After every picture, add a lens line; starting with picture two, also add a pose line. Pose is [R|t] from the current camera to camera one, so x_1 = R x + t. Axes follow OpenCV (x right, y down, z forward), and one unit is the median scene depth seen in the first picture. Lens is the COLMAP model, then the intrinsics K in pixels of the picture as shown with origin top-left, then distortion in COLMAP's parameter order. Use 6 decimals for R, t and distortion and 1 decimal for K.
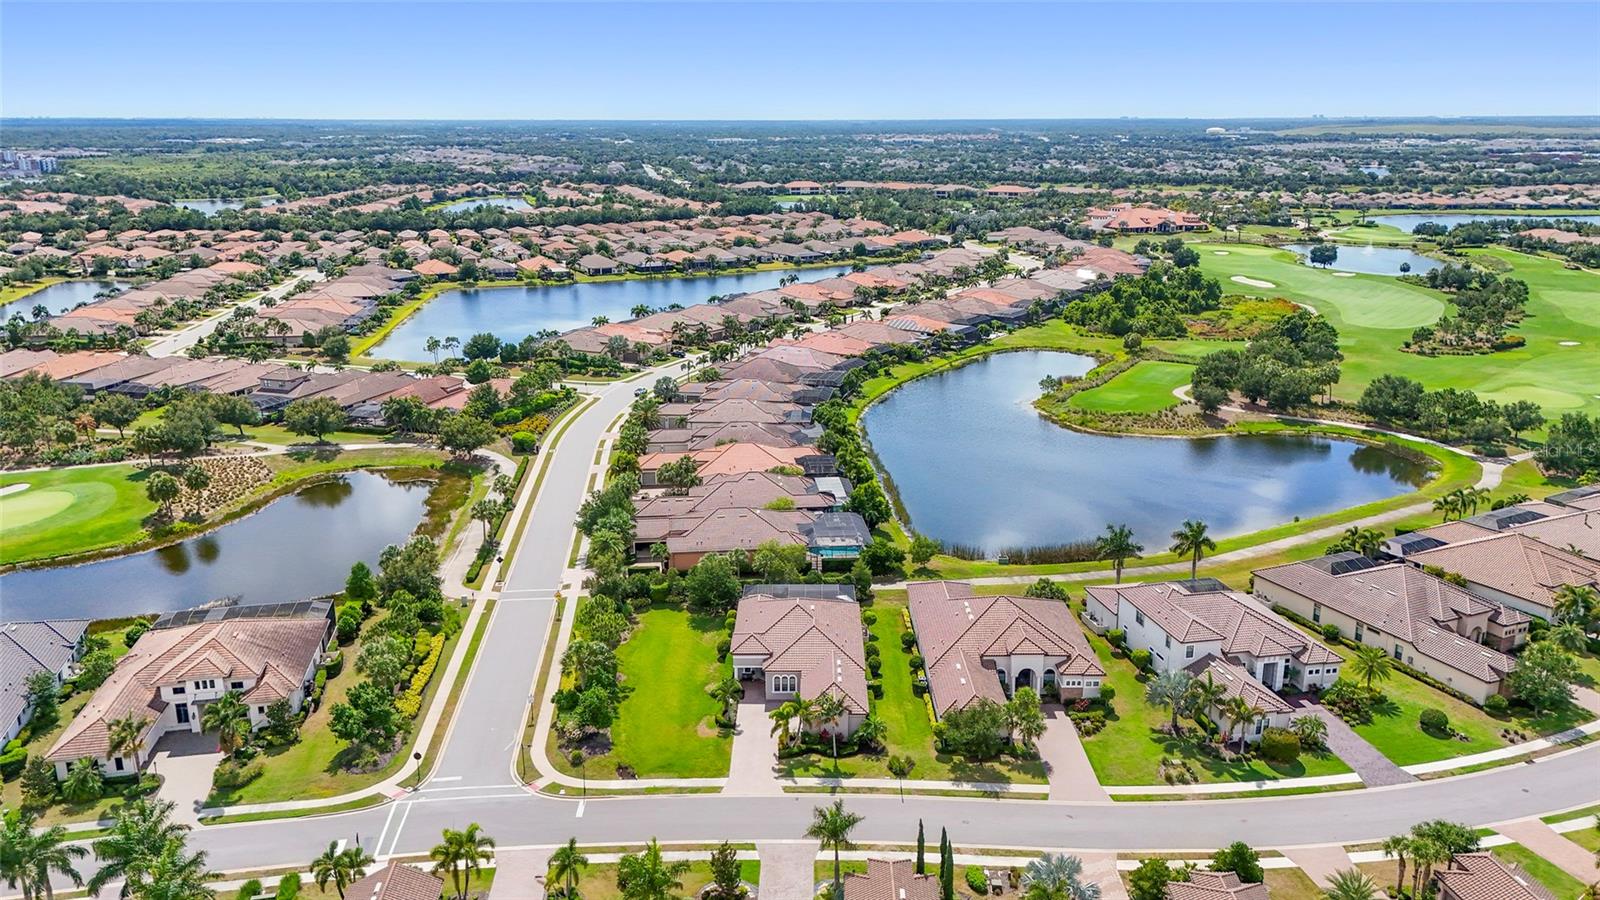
lens RADIAL K [[1165.9, 0, 800.0], [0, 1165.9, 450.0], [0, 0, 1]] dist [0.104772, -0.138673]
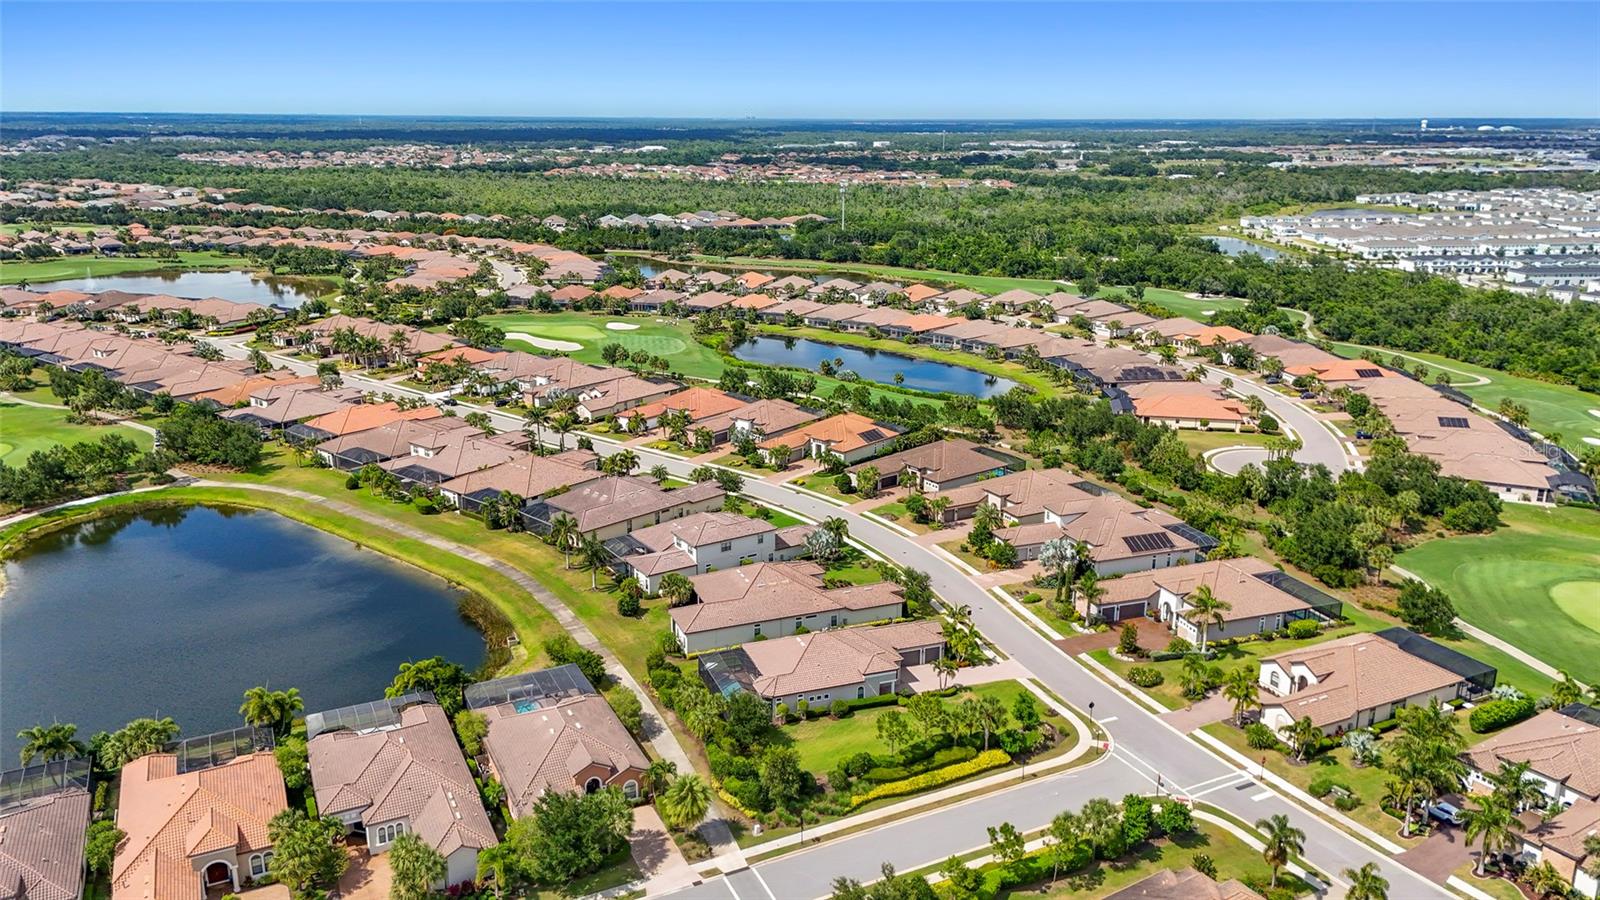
lens RADIAL K [[1165.9, 0, 800.0], [0, 1165.9, 450.0], [0, 0, 1]] dist [0.104772, -0.138673]
pose [[-0.358872, -0.254010, 0.898159, -1.087435], [0.243886, 0.903311, 0.352915, -0.485927], [-0.900961, 0.345699, -0.262223, 1.432073]]
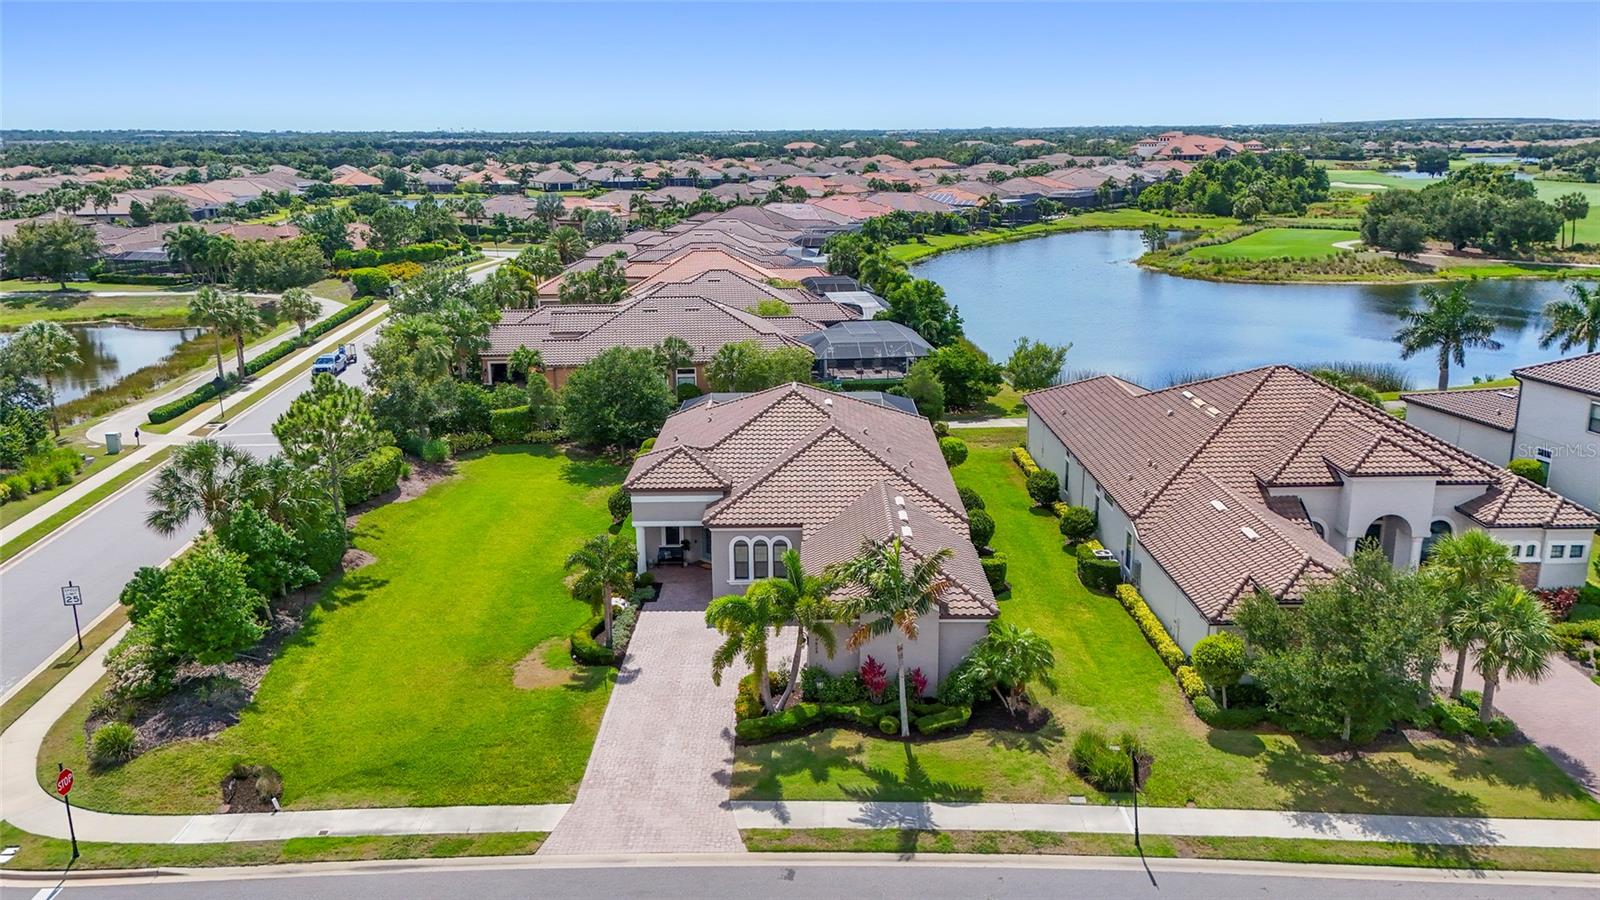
lens RADIAL K [[1185.6, 0, 802.5], [0, 1185.6, 450.8], [0, 0, 1]] dist [0.079141, -0.083092]
pose [[0.999978, -0.006573, 0.000135, 0.001231], [0.006574, 0.999905, -0.012084, 0.181117], [-0.000055, 0.012084, 0.999927, 0.651284]]
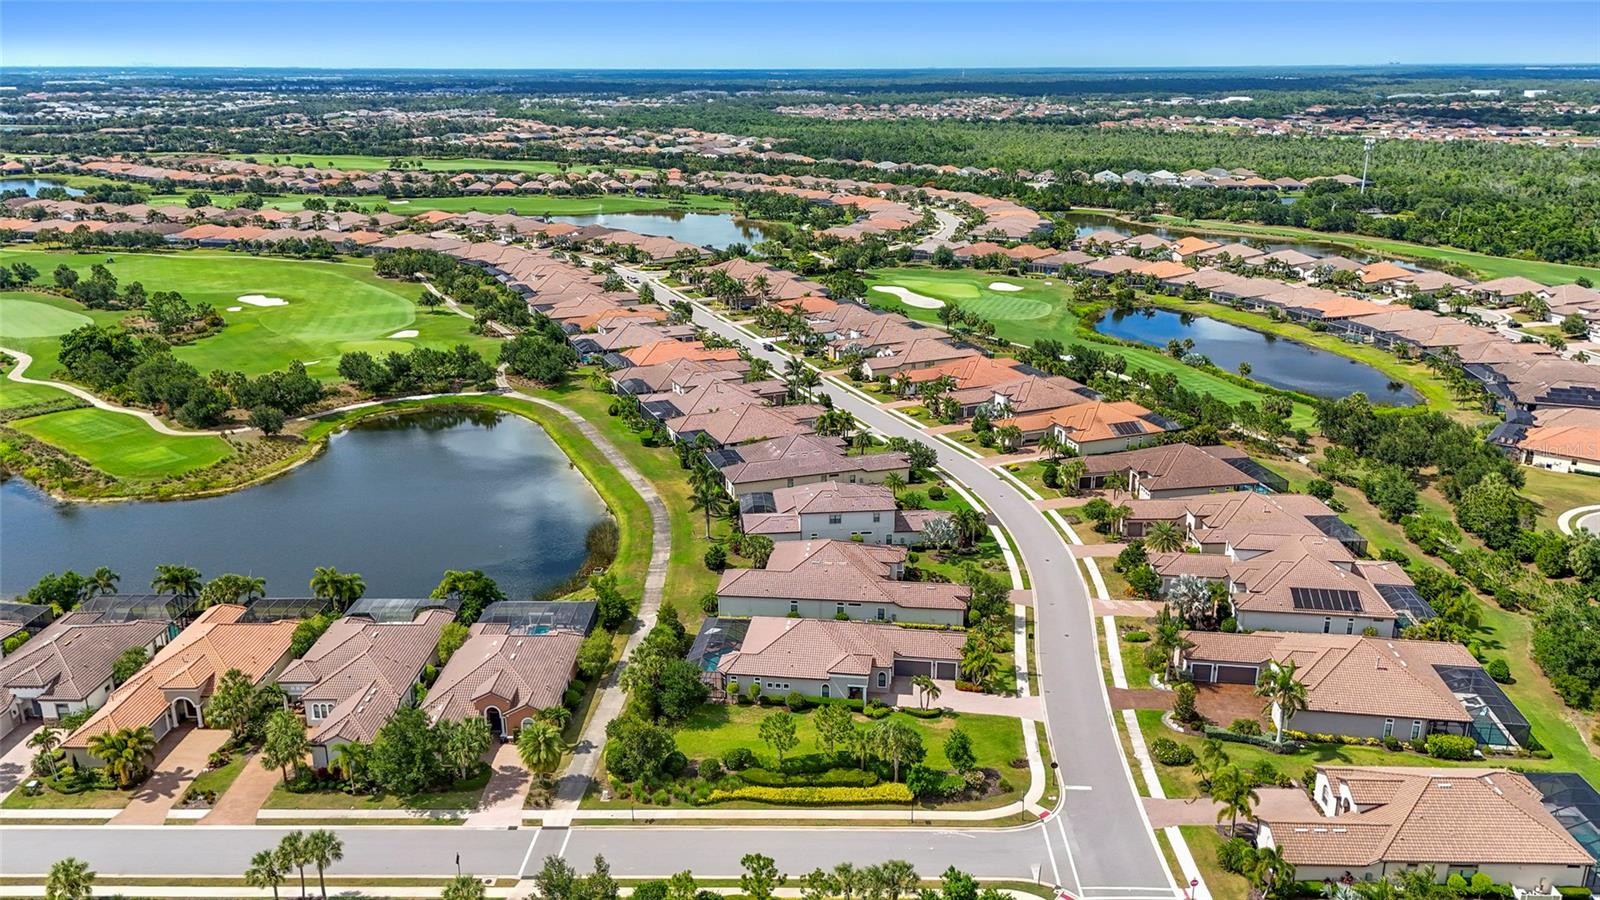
lens RADIAL K [[1185.6, 0, 802.5], [0, 1185.6, 450.8], [0, 0, 1]] dist [0.079141, -0.083092]
pose [[0.111838, -0.302385, 0.946602, -1.102333], [0.264598, 0.927250, 0.264942, -0.336661], [-0.957852, 0.220839, 0.183712, 0.892166]]
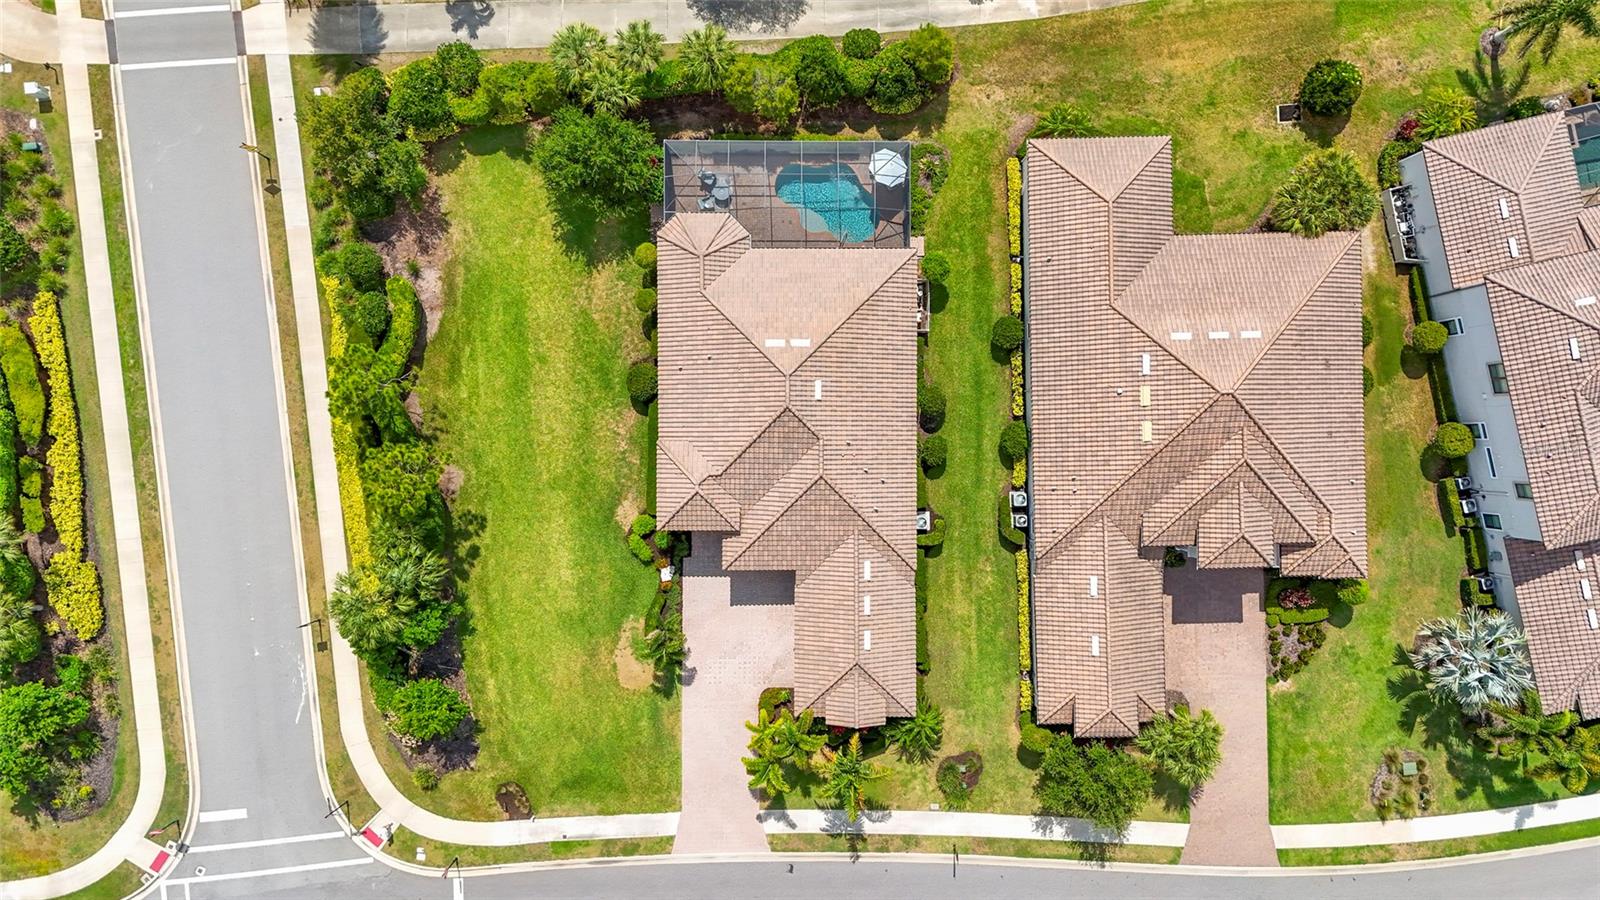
lens RADIAL K [[1163.8, 0, 791.6], [0, 1163.8, 448.9], [0, 0, 1]] dist [0.070279, -0.053470]
pose [[0.999773, -0.011562, 0.017914, -0.010465], [-0.014010, 0.277103, 0.960738, -0.358044], [-0.016072, -0.960771, 0.276878, 0.970559]]
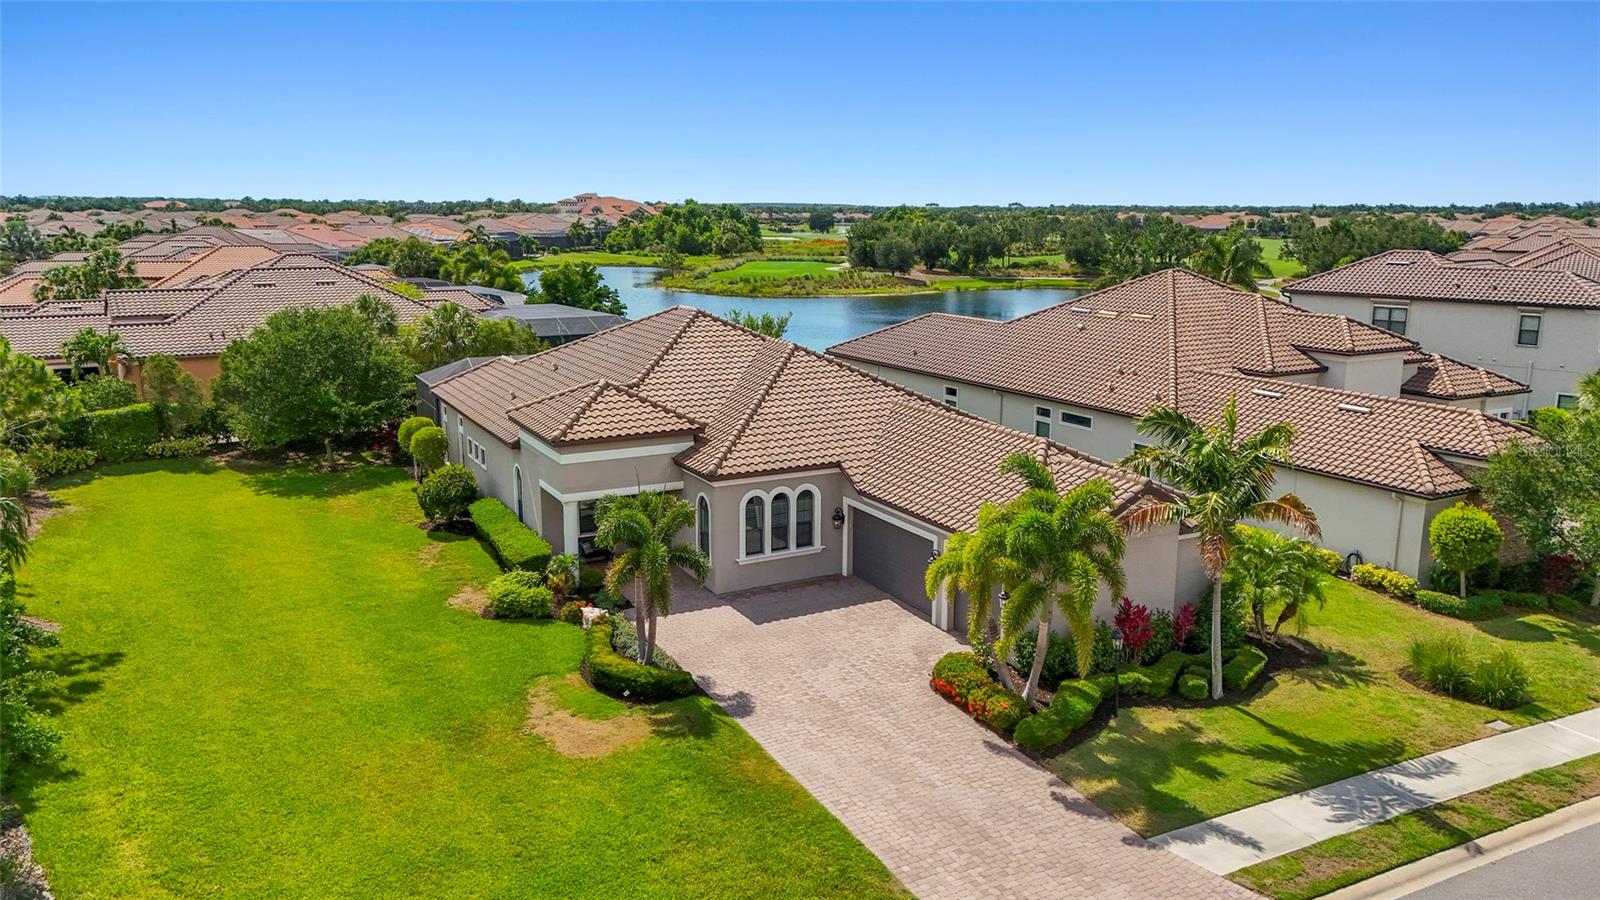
lens RADIAL K [[1163.8, 0, 791.6], [0, 1163.8, 448.9], [0, 0, 1]] dist [0.070279, -0.053470]
pose [[0.878913, -0.089699, 0.468472, -0.144591], [0.122103, 0.991743, -0.039190, 0.208587], [-0.461088, 0.091646, 0.882609, 0.819686]]
